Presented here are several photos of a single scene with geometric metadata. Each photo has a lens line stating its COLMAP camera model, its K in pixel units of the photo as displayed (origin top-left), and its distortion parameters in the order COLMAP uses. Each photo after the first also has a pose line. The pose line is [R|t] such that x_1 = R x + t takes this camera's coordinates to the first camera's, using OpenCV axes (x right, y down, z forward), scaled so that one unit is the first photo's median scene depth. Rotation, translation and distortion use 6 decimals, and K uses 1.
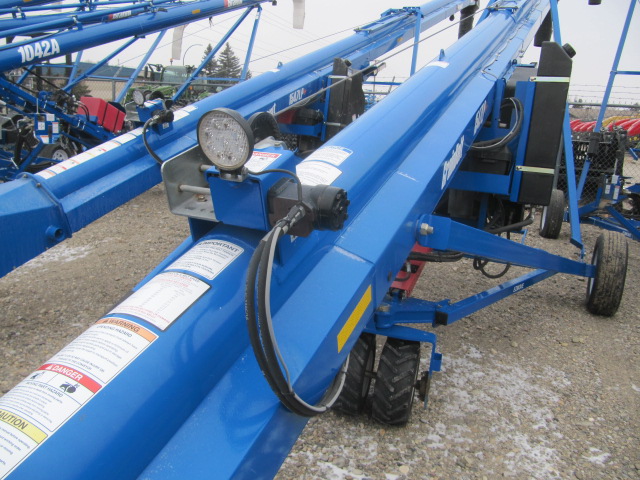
lens RADIAL K [[520.5, 0, 320.0], [0, 520.5, 240.0], [0, 0, 1]] dist [-0.043830, 0.014448]
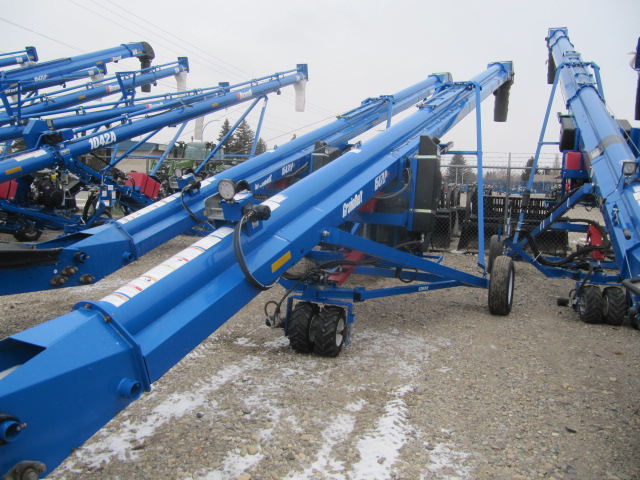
lens RADIAL K [[520.5, 0, 320.0], [0, 520.5, 240.0], [0, 0, 1]] dist [-0.043830, 0.014448]
pose [[0.999369, -0.019912, -0.029417, 0.077420], [0.016023, 0.991774, -0.126992, 0.086479], [0.031704, 0.126440, 0.991467, -0.341623]]
